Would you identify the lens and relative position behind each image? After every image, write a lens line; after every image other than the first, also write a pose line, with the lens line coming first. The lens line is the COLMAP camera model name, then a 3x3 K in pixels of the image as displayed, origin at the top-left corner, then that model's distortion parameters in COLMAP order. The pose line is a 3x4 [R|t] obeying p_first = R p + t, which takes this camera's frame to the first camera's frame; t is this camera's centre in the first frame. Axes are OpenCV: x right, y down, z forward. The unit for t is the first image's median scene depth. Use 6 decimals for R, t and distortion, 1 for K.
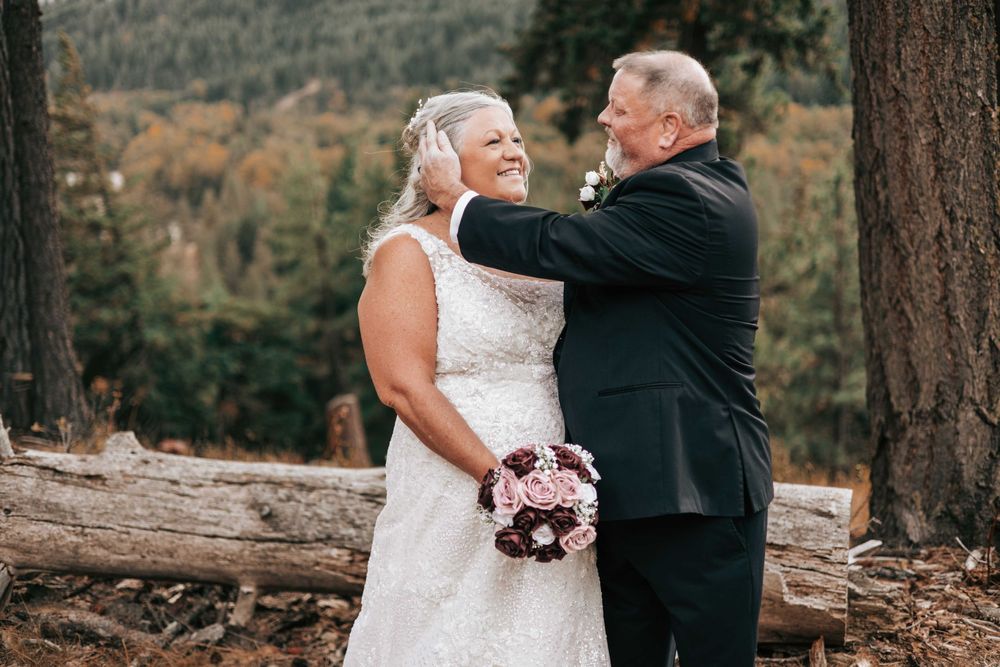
lens RADIAL K [[1387.8, 0, 500.0], [0, 1387.8, 333.5], [0, 0, 1]] dist [-0.004840, 0.002770]
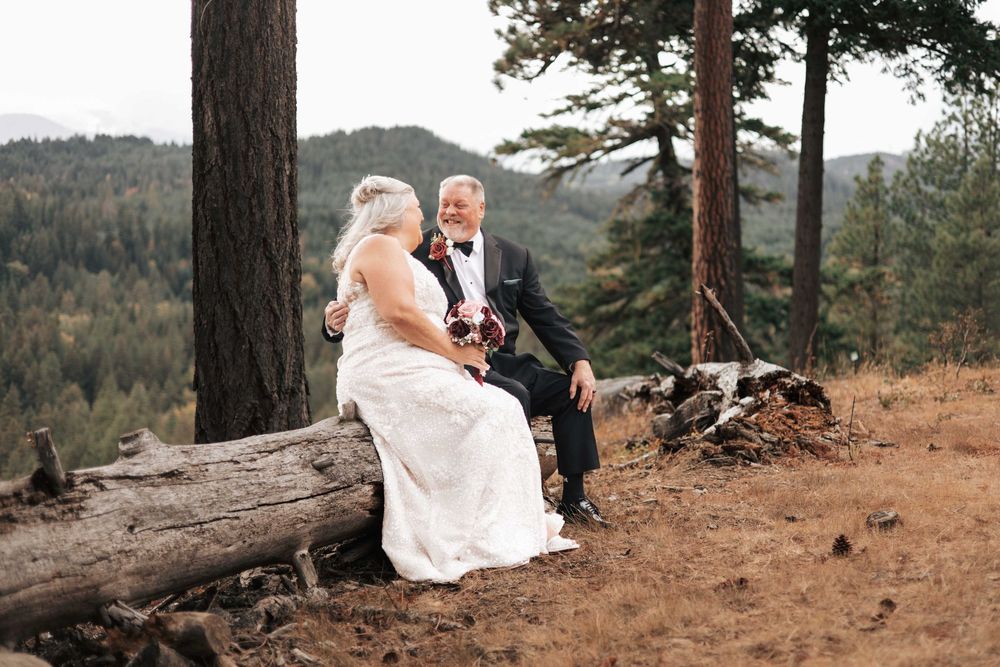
lens RADIAL K [[1387.8, 0, 500.0], [0, 1387.8, 333.5], [0, 0, 1]] dist [-0.004840, 0.002770]
pose [[0.345989, -0.070757, 0.935567, -1.056084], [0.193613, 0.981075, 0.002597, 0.054606], [-0.918044, 0.180239, 0.353141, 0.488413]]
